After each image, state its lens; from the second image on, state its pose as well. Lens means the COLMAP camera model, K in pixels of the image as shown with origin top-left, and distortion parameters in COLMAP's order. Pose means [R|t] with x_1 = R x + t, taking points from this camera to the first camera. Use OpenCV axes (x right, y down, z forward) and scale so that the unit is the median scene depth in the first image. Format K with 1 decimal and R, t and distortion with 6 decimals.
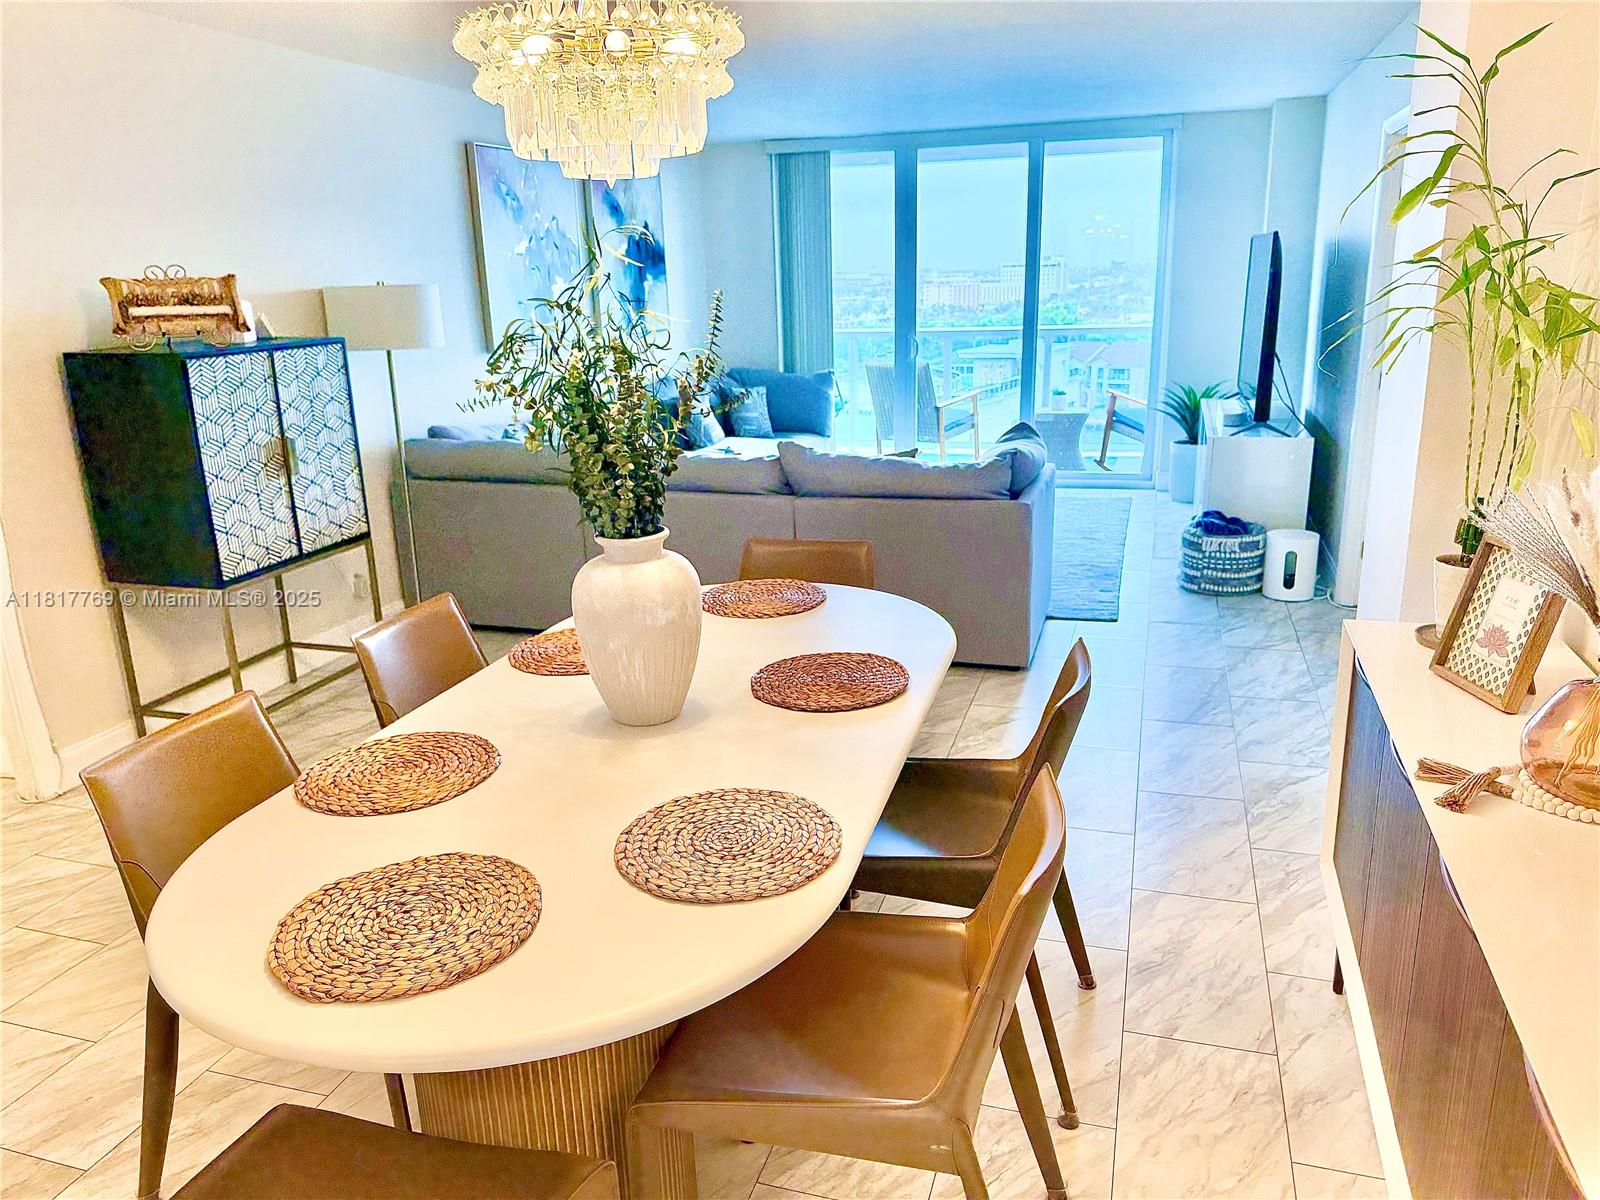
lens RADIAL K [[1126.4, 0, 797.4], [0, 1126.4, 600.7], [0, 0, 1]] dist [0.069961, -0.081978]
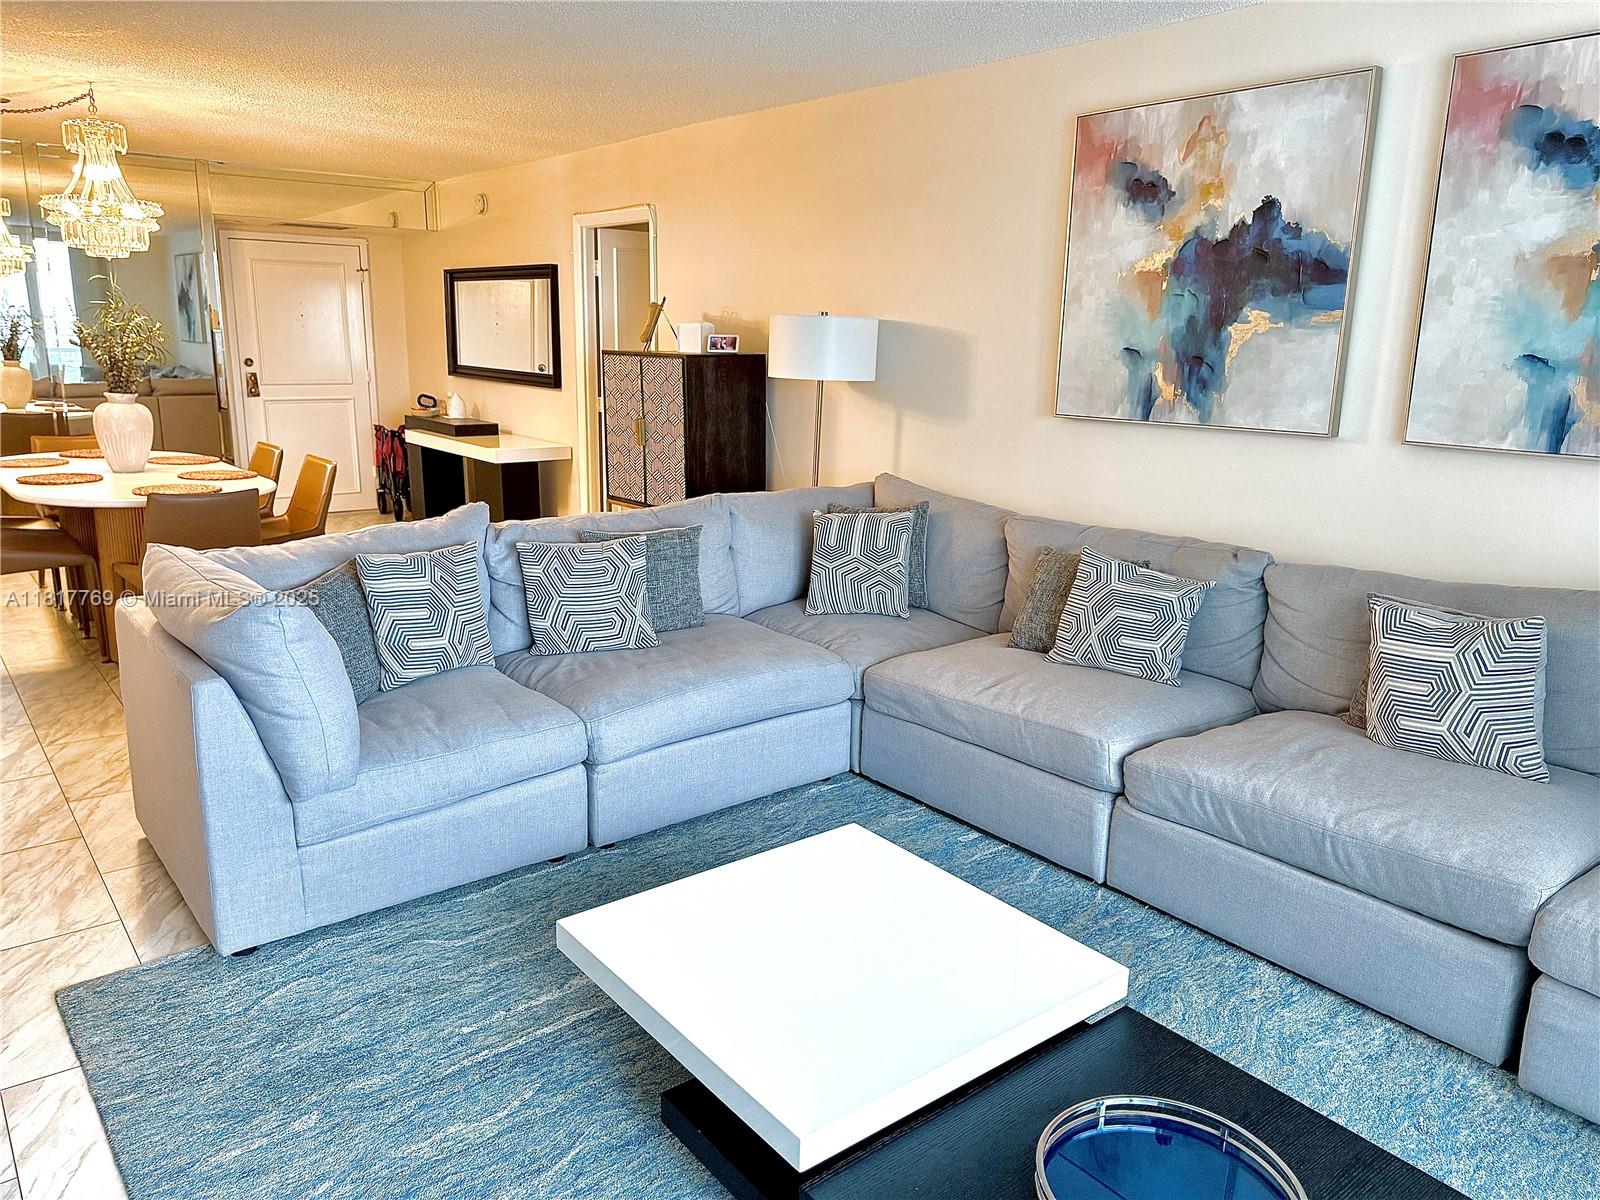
lens RADIAL K [[1126.4, 0, 810.1], [0, 1126.4, 600.6], [0, 0, 1]] dist [0.069961, -0.081978]
pose [[-0.540444, 0.201390, -0.816923, 0.370928], [-0.249144, 0.889083, 0.384003, -0.313025], [0.803647, 0.411063, -0.430324, 1.094248]]
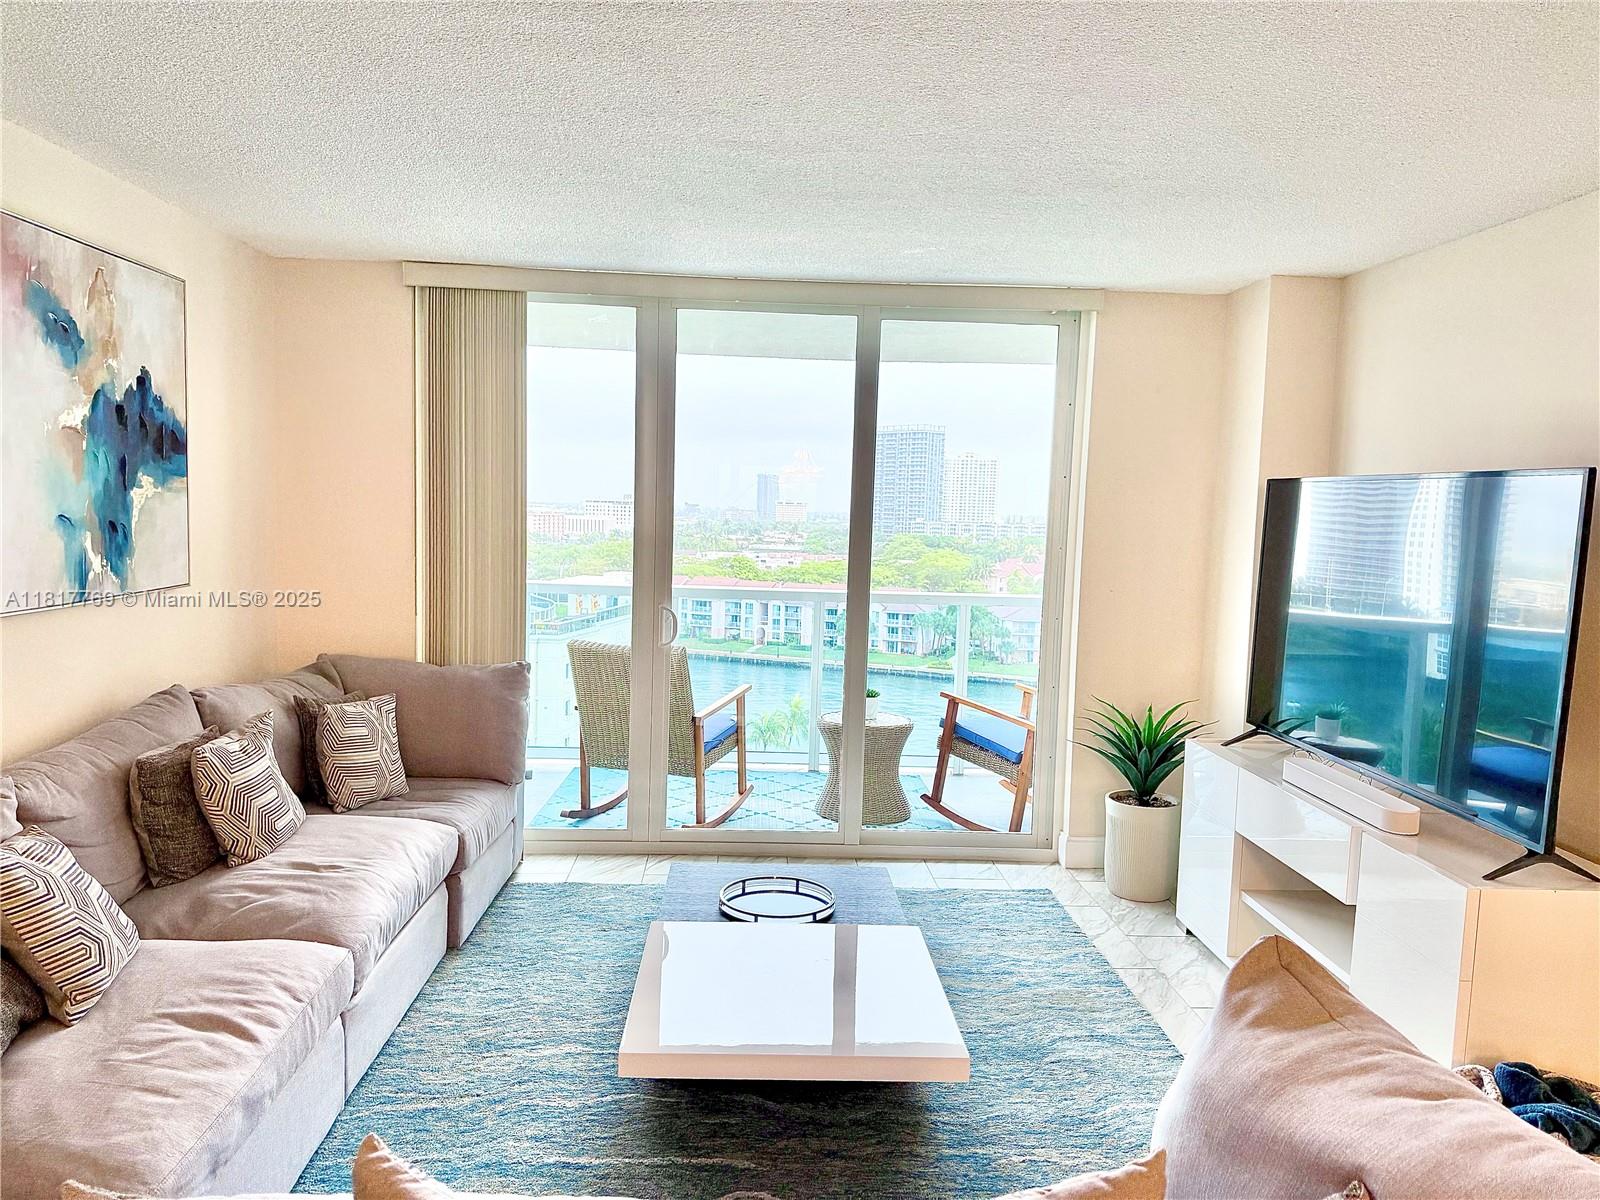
lens RADIAL K [[1126.4, 0, 791.1], [0, 1126.4, 586.5], [0, 0, 1]] dist [0.069961, -0.081978]
pose [[0.937094, 0.030561, 0.347737, -0.042828], [0.042782, 0.978596, -0.201295, -0.134580], [-0.346445, 0.203510, 0.915729, 0.479319]]
